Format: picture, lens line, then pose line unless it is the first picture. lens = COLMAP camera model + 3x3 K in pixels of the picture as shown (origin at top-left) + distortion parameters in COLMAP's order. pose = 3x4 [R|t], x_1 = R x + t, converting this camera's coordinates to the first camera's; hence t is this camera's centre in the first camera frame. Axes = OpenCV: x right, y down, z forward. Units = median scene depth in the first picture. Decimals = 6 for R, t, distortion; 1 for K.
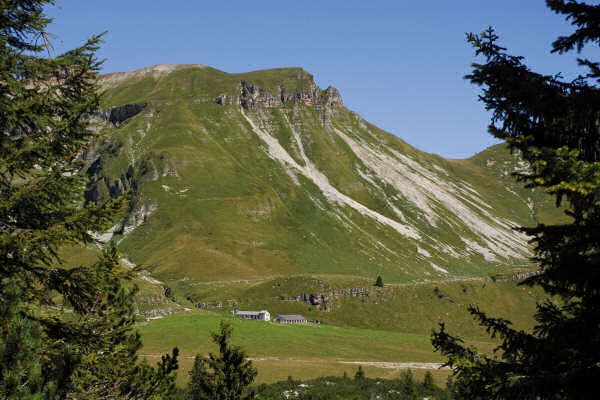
lens RADIAL K [[1084.0, 0, 300.0], [0, 1084.0, 200.0], [0, 0, 1]] dist [0.138750, 0.180864]
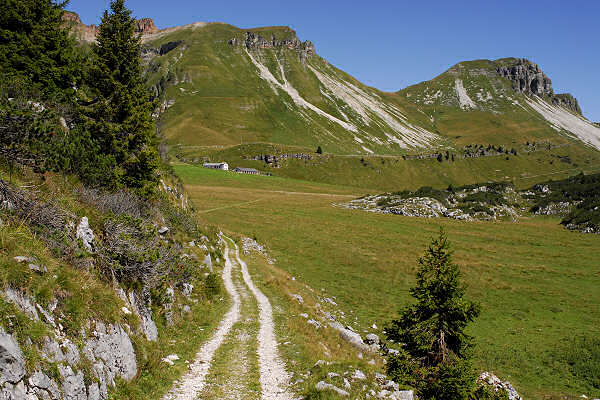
lens RADIAL K [[588.0, 0, 291.8], [0, 588.0, 199.4], [0, 0, 1]] dist [-0.031560, 0.006908]
pose [[0.999294, 0.026859, -0.026260, 0.042525], [-0.023929, 0.994062, 0.106149, 0.042207], [0.028955, -0.105446, 0.994003, 0.177175]]
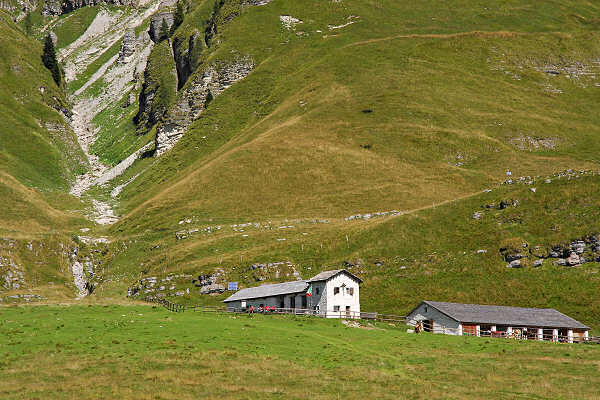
lens RADIAL K [[1769.1, 0, 300.0], [0, 1769.1, 200.0], [0, 0, 1]] dist [0.060728, 0.347031]
pose [[0.951376, -0.055786, -0.302937, 0.038035], [0.040916, 0.997636, -0.055218, 0.065525], [0.305301, 0.040138, 0.951410, 0.419811]]
